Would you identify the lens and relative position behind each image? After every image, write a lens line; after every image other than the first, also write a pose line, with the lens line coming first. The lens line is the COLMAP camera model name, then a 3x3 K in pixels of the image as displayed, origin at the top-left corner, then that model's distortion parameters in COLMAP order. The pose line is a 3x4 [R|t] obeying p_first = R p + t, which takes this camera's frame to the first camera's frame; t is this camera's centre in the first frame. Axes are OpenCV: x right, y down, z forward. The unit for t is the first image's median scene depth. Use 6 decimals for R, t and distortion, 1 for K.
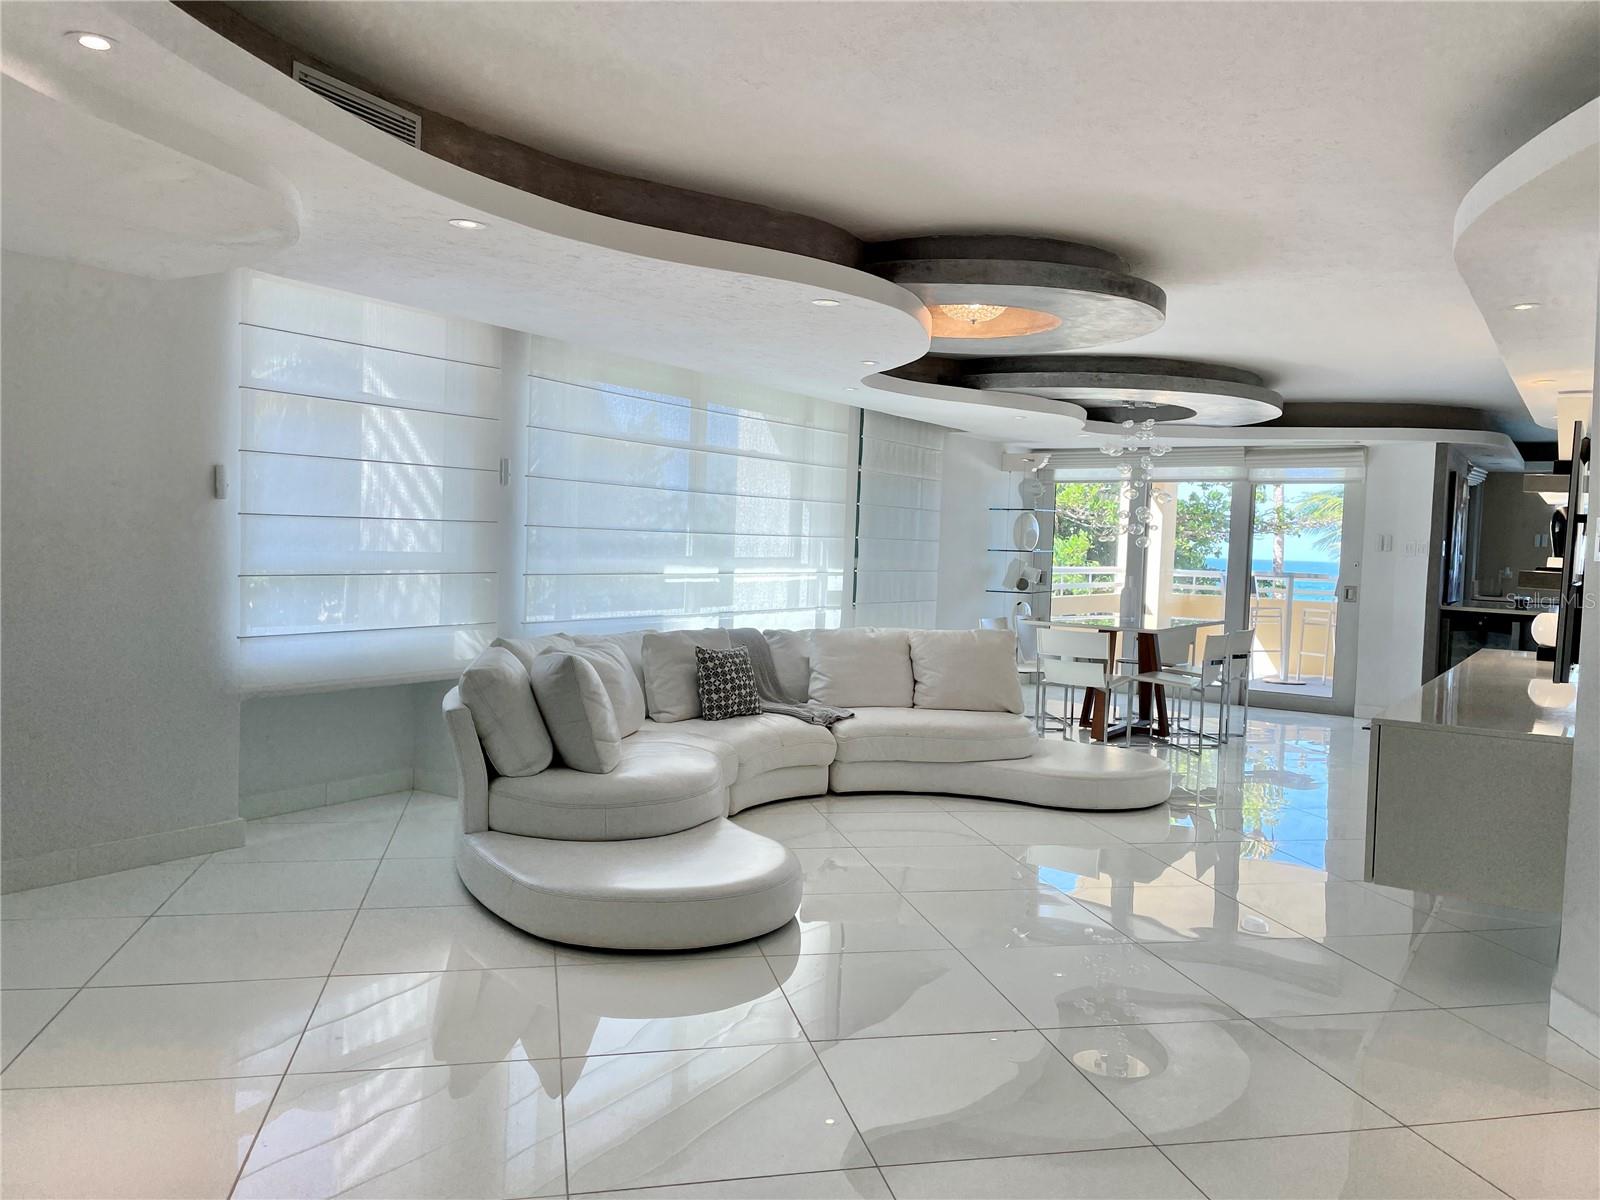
lens RADIAL K [[1211.8, 0, 796.1], [0, 1211.8, 592.4], [0, 0, 1]] dist [0.002674, 0.003467]
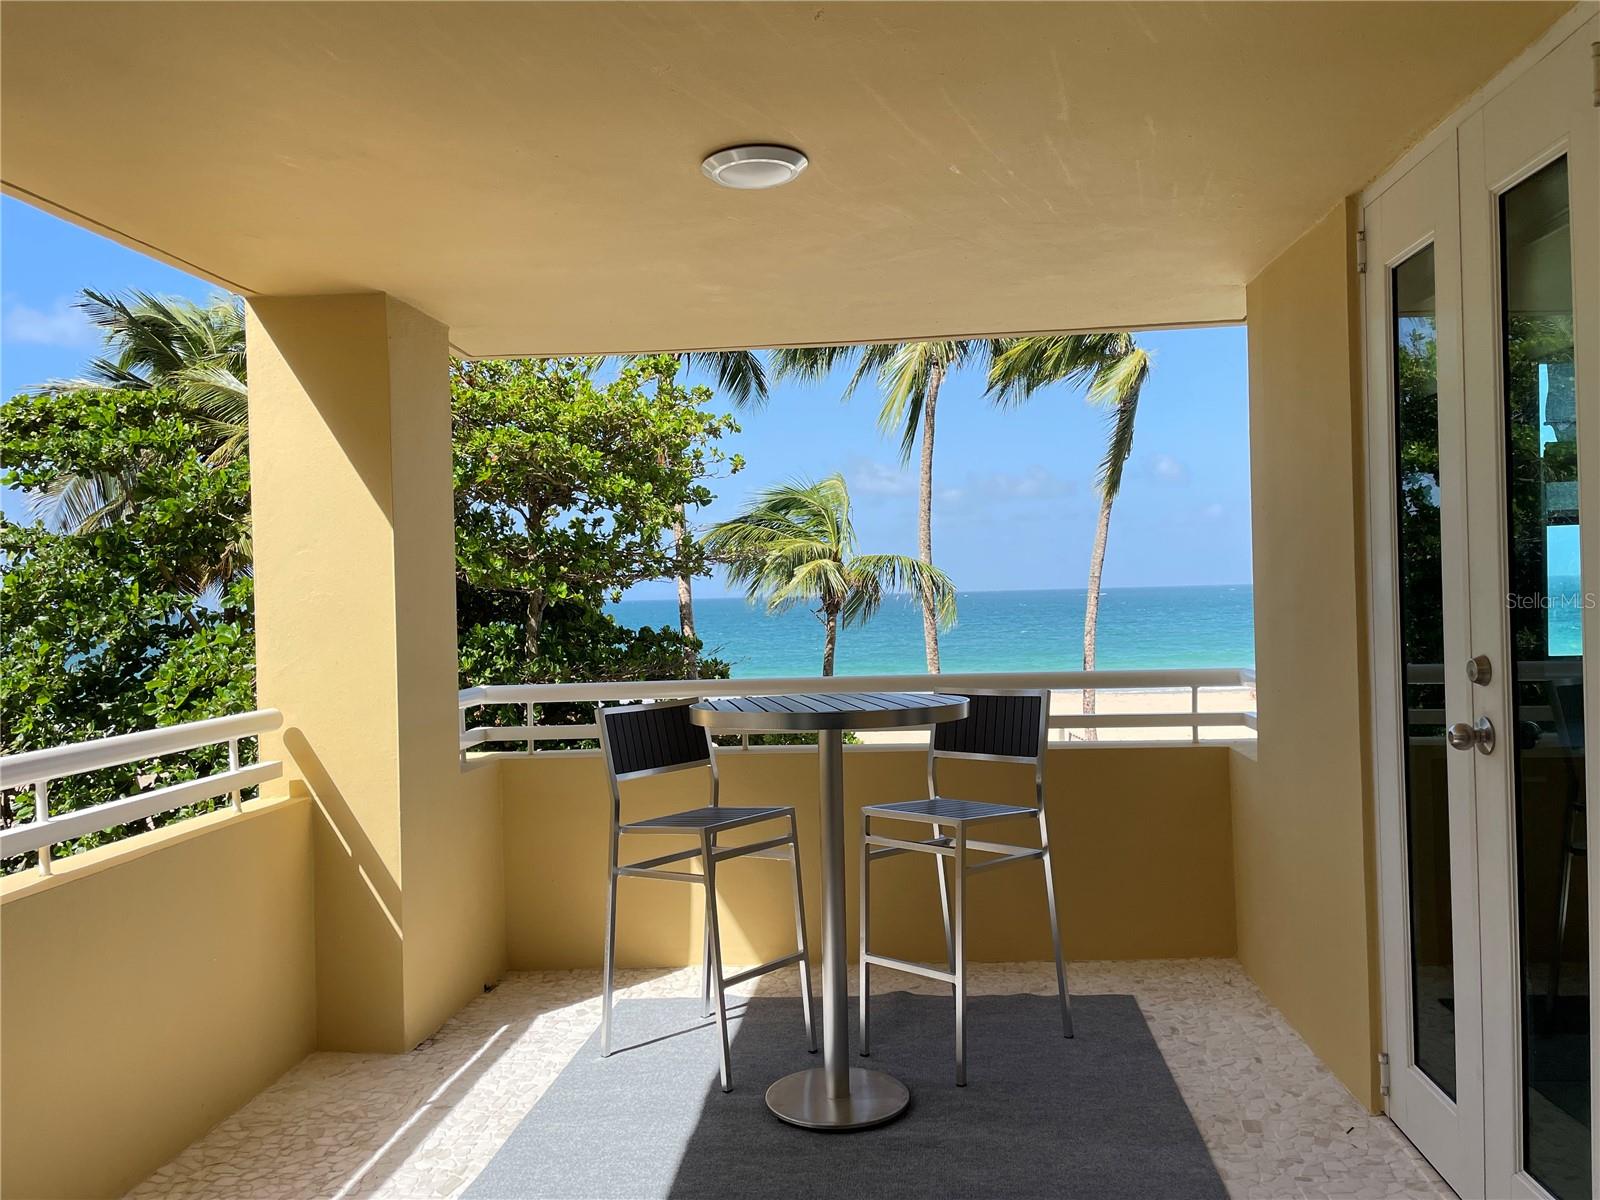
lens RADIAL K [[1211.8, 0, 796.1], [0, 1211.8, 592.4], [0, 0, 1]] dist [0.002674, 0.003467]
pose [[0.884975, -0.051181, 0.462816, 0.235727], [0.070408, 0.997221, -0.024352, -0.031708], [-0.460284, 0.054137, 0.886120, 0.644386]]
